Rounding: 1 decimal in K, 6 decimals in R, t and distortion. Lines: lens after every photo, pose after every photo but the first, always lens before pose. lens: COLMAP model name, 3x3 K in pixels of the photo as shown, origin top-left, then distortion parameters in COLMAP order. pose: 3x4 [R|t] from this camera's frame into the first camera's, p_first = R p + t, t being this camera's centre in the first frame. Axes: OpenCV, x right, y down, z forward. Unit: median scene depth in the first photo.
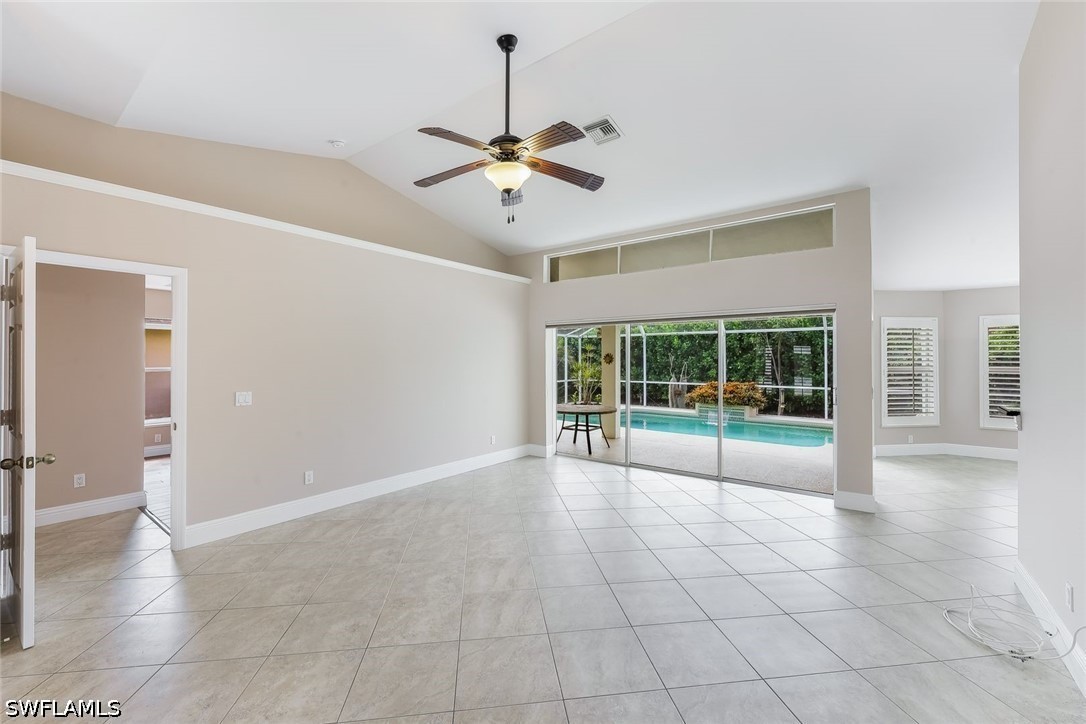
lens RADIAL K [[440.4, 0, 542.4], [0, 440.4, 357.1], [0, 0, 1]] dist [0.001764, 0.000025]
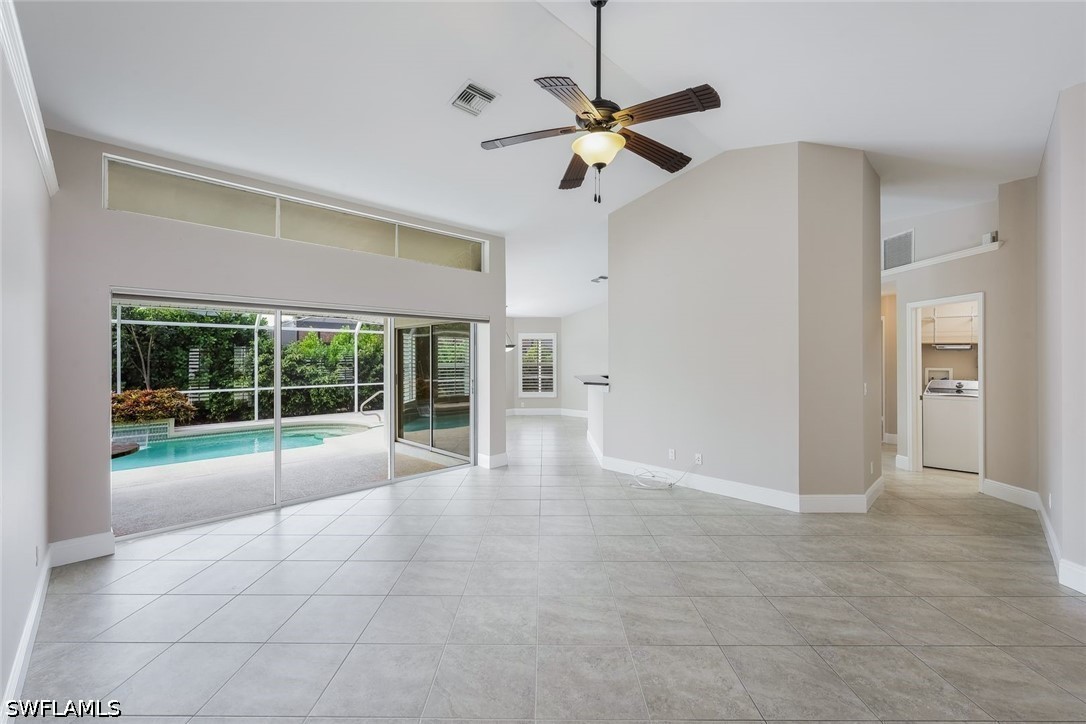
lens RADIAL K [[442.3, 0, 539.9], [0, 442.3, 355.9], [0, 0, 1]] dist [0.001439, 0.000061]
pose [[0.139716, 0.004834, 0.990180, -0.236425], [-0.002522, 0.999987, -0.004526, 0.001290], [-0.990188, -0.001865, 0.139726, 0.244085]]
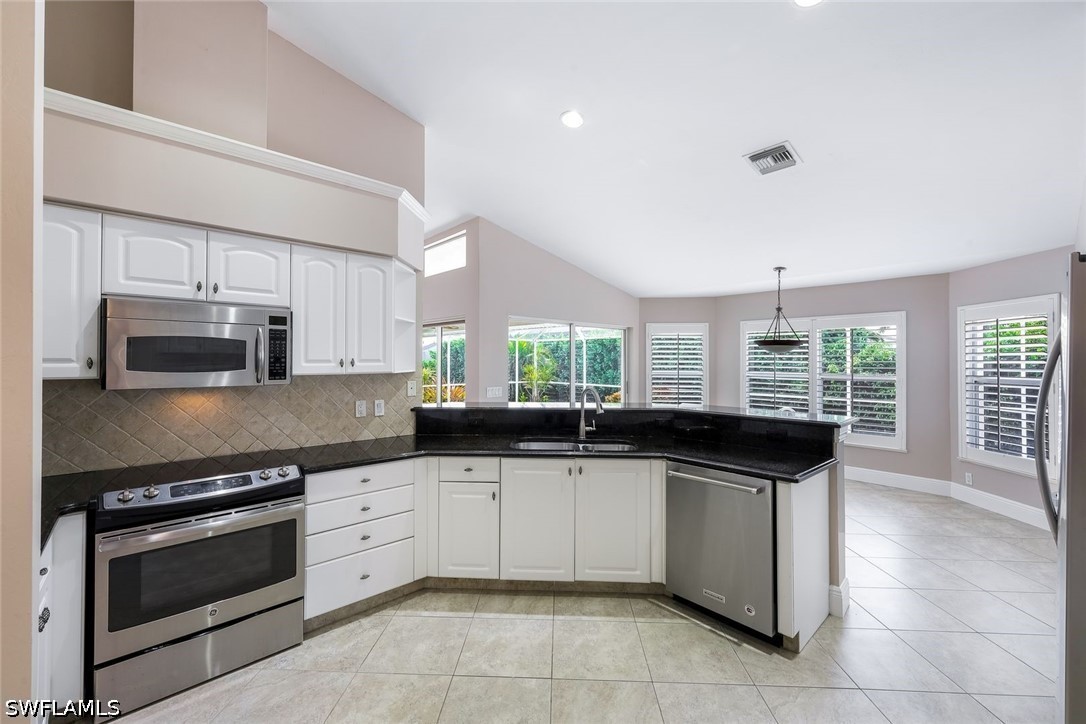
lens RADIAL K [[442.8, 0, 540.3], [0, 442.8, 356.5], [0, 0, 1]] dist [0.002024, 0.000332]
pose [[0.984295, 0.003325, -0.176503, 0.396117], [-0.004505, 0.999970, -0.006281, -0.002164], [0.176476, 0.006978, 0.984280, -0.048437]]
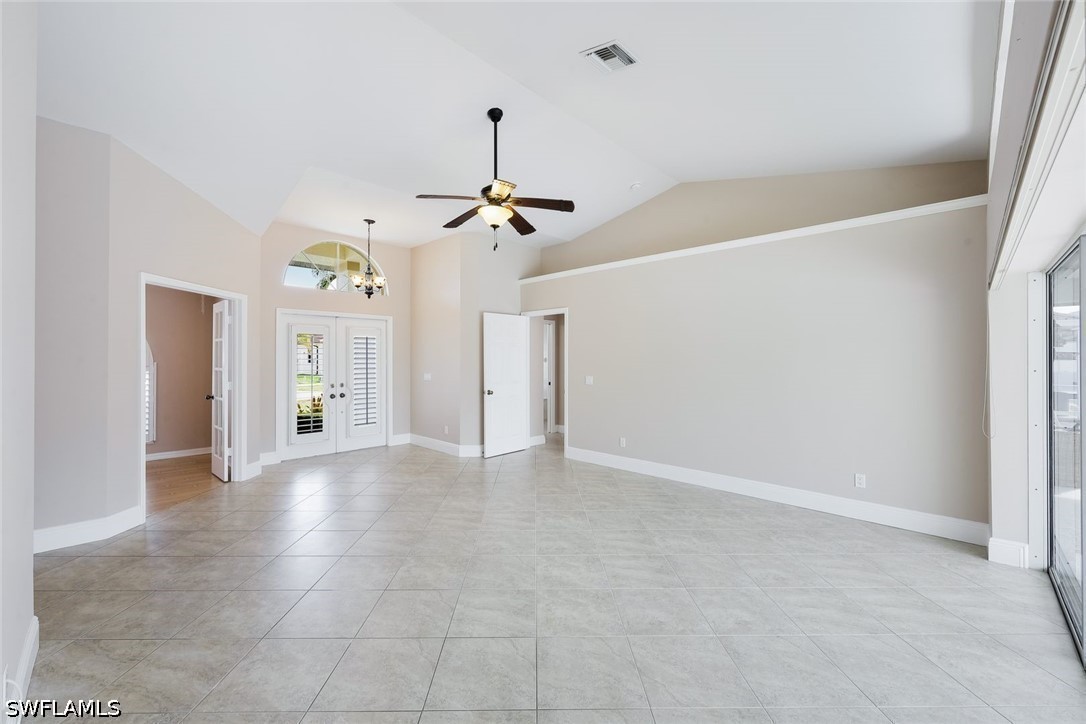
lens RADIAL K [[440.4, 0, 542.4], [0, 440.4, 357.1], [0, 0, 1]] dist [0.001764, 0.000025]
pose [[-0.116749, -0.003187, -0.993156, 0.298931], [0.001542, 0.999993, -0.003390, 0.004684], [0.993160, -0.001928, -0.116743, 0.318043]]
